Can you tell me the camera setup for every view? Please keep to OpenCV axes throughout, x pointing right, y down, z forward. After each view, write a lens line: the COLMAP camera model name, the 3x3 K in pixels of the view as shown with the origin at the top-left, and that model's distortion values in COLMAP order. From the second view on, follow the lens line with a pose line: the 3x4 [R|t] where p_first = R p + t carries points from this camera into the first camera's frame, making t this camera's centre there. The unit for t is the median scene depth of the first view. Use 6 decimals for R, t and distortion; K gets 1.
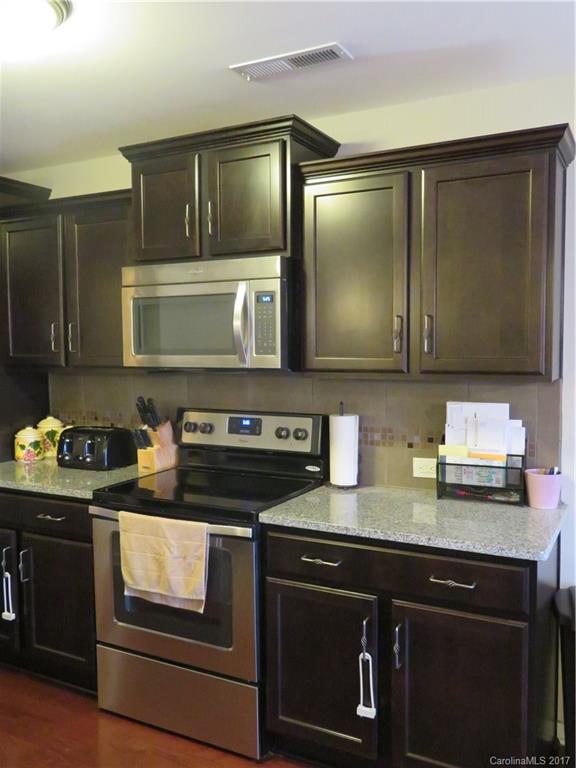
lens RADIAL K [[676.8, 0, 294.8], [0, 676.8, 388.7], [0, 0, 1]] dist [-0.005008, -0.004036]
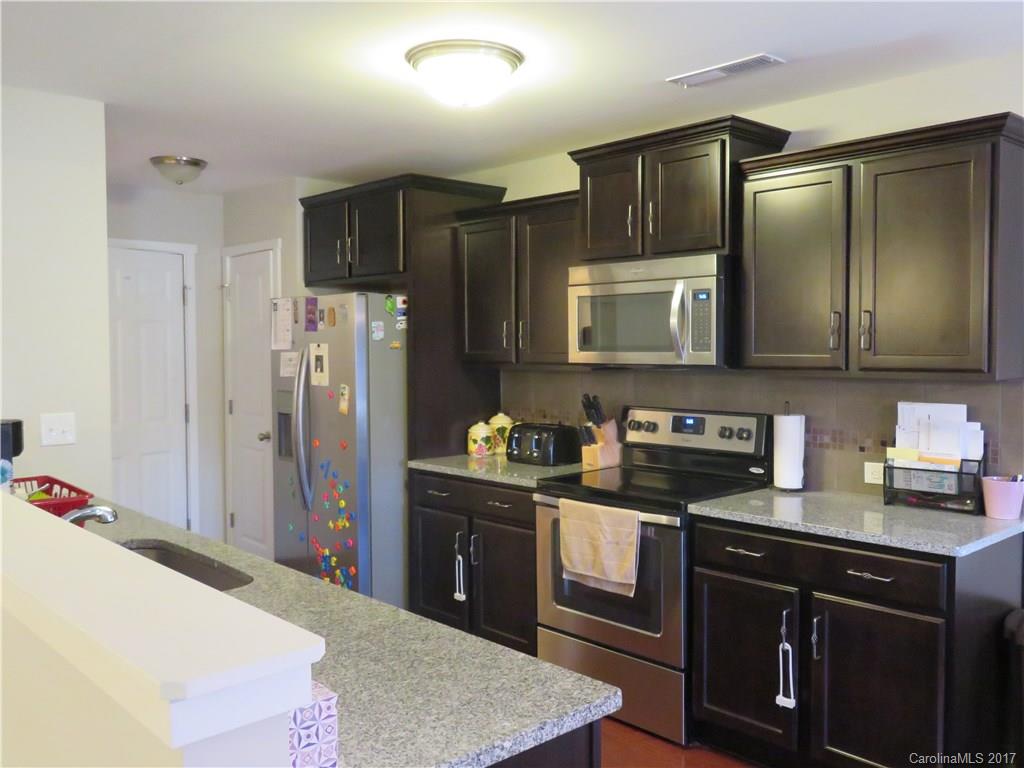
lens RADIAL K [[892.6, 0, 512.0], [0, 892.6, 384.0], [0, 0, 1]] dist [0.011326, 0.006084]
pose [[0.943439, 0.014482, -0.331229, 0.132129], [-0.020389, 0.999689, -0.014365, 0.023365], [0.330918, 0.020306, 0.943441, -0.352790]]
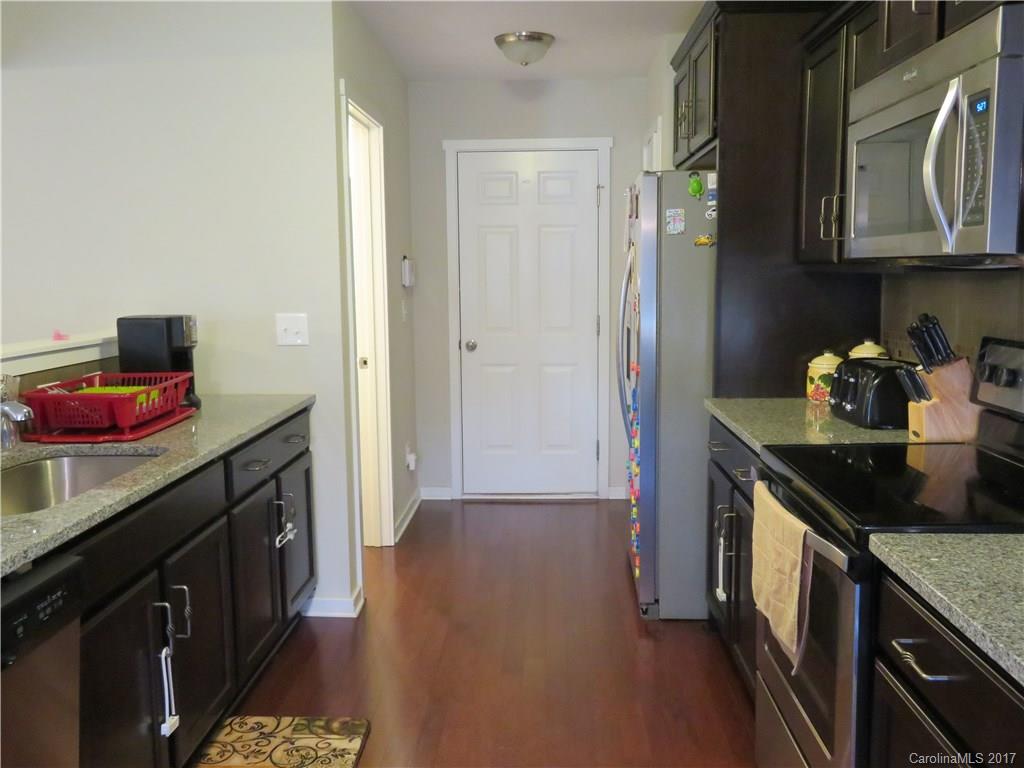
lens RADIAL K [[892.6, 0, 512.0], [0, 892.6, 384.0], [0, 0, 1]] dist [0.011326, 0.006084]
pose [[0.434015, 0.114679, -0.893577, 0.396693], [-0.049550, 0.993402, 0.103423, 0.012680], [0.899542, -0.000610, 0.436834, 0.421555]]
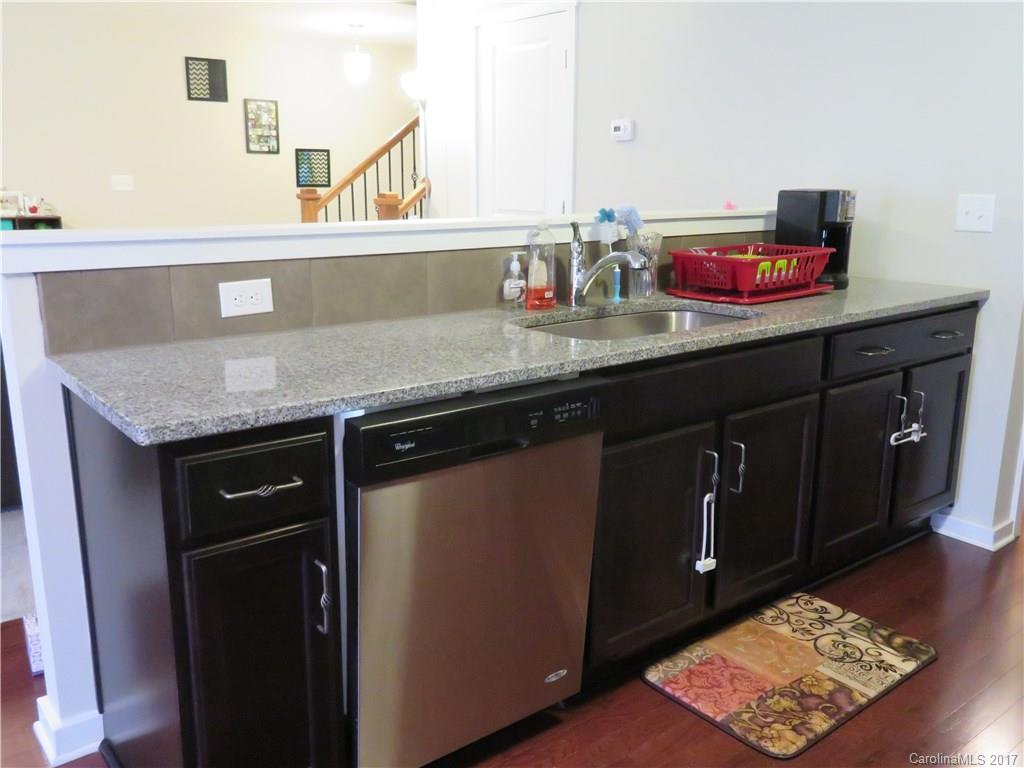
lens RADIAL K [[892.6, 0, 512.0], [0, 892.6, 384.0], [0, 0, 1]] dist [0.011326, 0.006084]
pose [[-0.402056, 0.212269, -0.890670, 0.386648], [-0.060024, 0.964553, 0.256972, 0.037699], [0.913646, 0.156778, -0.375063, 0.633938]]
